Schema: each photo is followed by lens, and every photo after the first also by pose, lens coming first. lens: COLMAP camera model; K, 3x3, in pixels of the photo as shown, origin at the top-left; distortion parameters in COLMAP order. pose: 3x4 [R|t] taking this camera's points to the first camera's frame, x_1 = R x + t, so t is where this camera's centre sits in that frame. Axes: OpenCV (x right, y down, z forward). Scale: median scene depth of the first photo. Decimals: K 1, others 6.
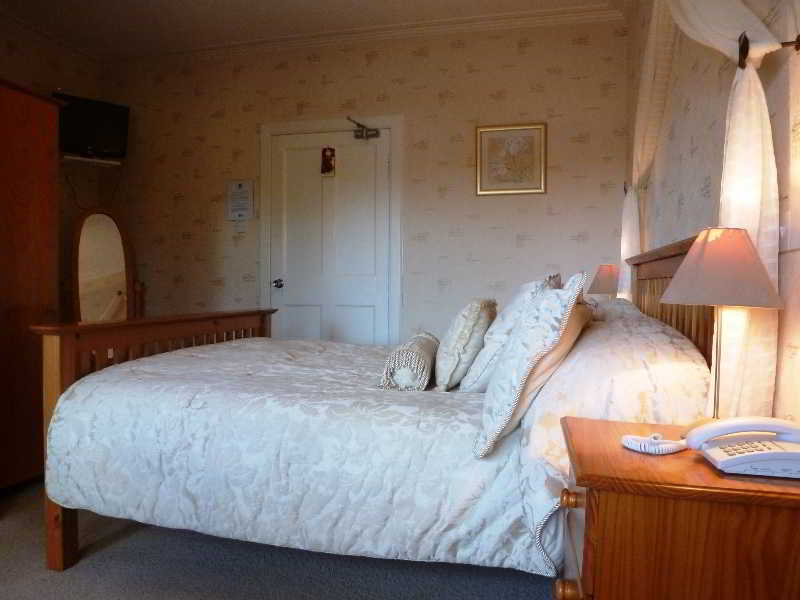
lens RADIAL K [[552.9, 0, 400.0], [0, 552.9, 300.0], [0, 0, 1]] dist [-0.071511, 0.006321]
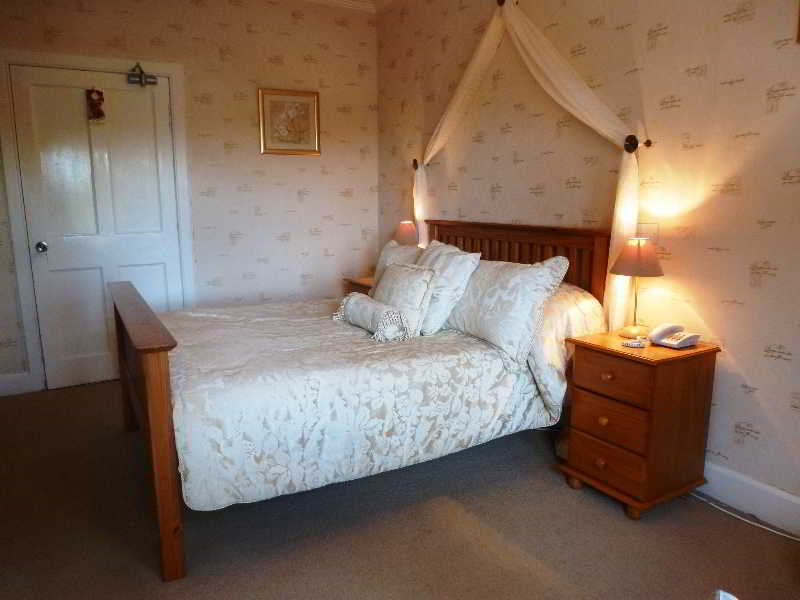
lens RADIAL K [[552.9, 0, 400.0], [0, 552.9, 300.0], [0, 0, 1]] dist [-0.071511, 0.006321]
pose [[0.716051, -0.142952, 0.683254, -0.429890], [0.027980, 0.983897, 0.176531, -0.086479], [-0.697487, -0.107287, 0.708520, 0.015286]]
